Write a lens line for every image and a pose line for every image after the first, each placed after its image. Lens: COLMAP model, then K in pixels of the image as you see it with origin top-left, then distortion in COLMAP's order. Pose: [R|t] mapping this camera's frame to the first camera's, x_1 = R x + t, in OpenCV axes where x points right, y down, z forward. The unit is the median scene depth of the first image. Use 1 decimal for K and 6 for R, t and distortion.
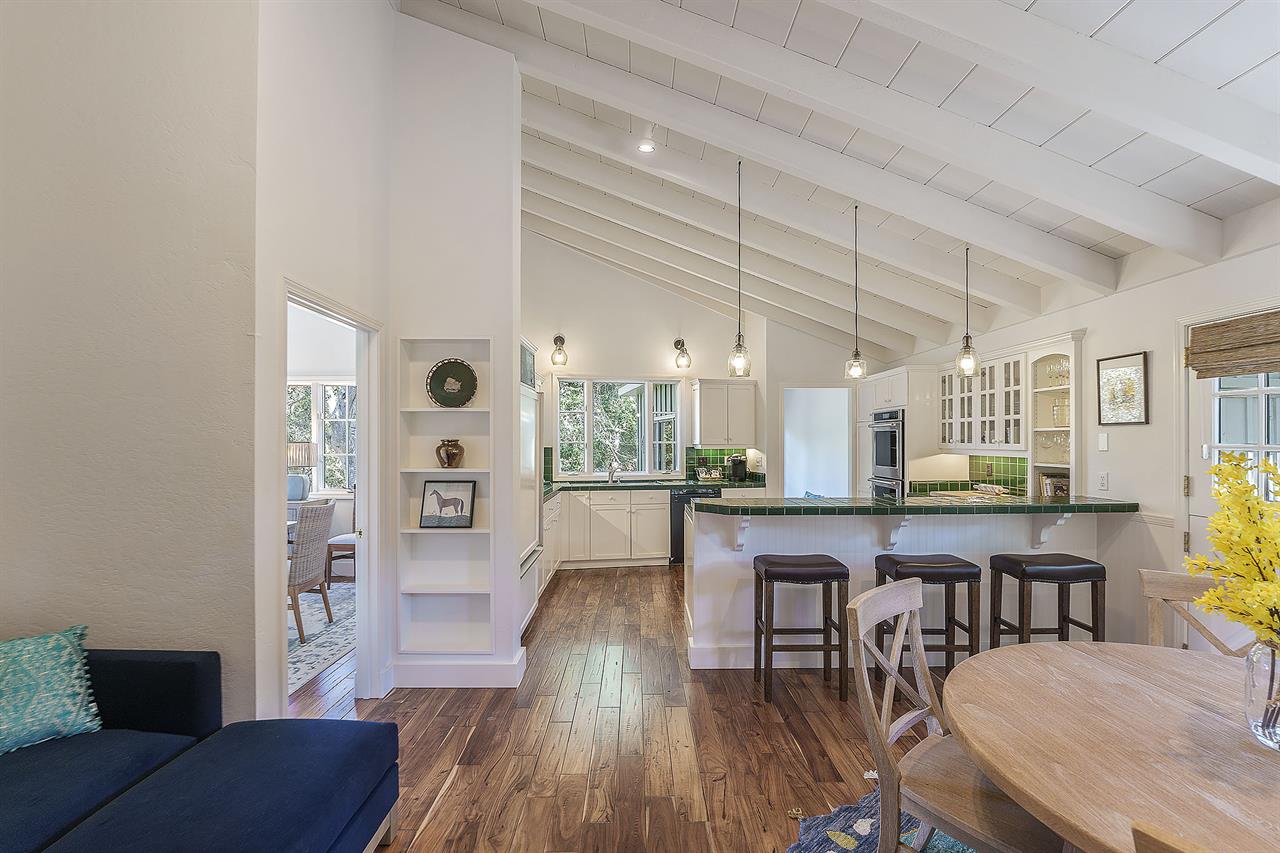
lens RADIAL K [[557.4, 0, 641.1], [0, 557.4, 438.2], [0, 0, 1]] dist [-0.021767, 0.001683]
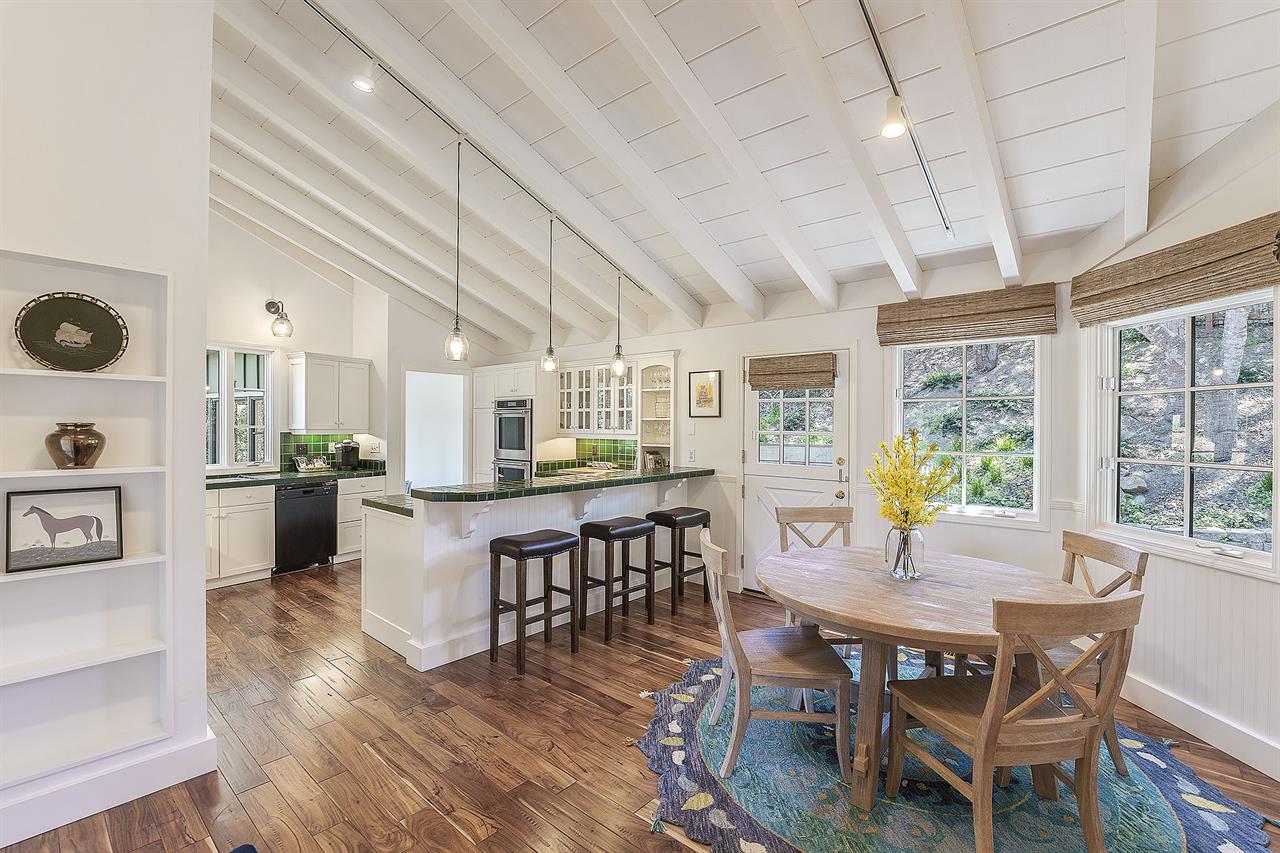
lens RADIAL K [[557.4, 0, 641.3], [0, 557.4, 423.4], [0, 0, 1]] dist [-0.021767, 0.001683]
pose [[0.665140, 0.008956, 0.746665, -0.310342], [-0.010446, 0.999942, -0.002689, -0.001540], [-0.746645, -0.006011, 0.665195, 0.097974]]
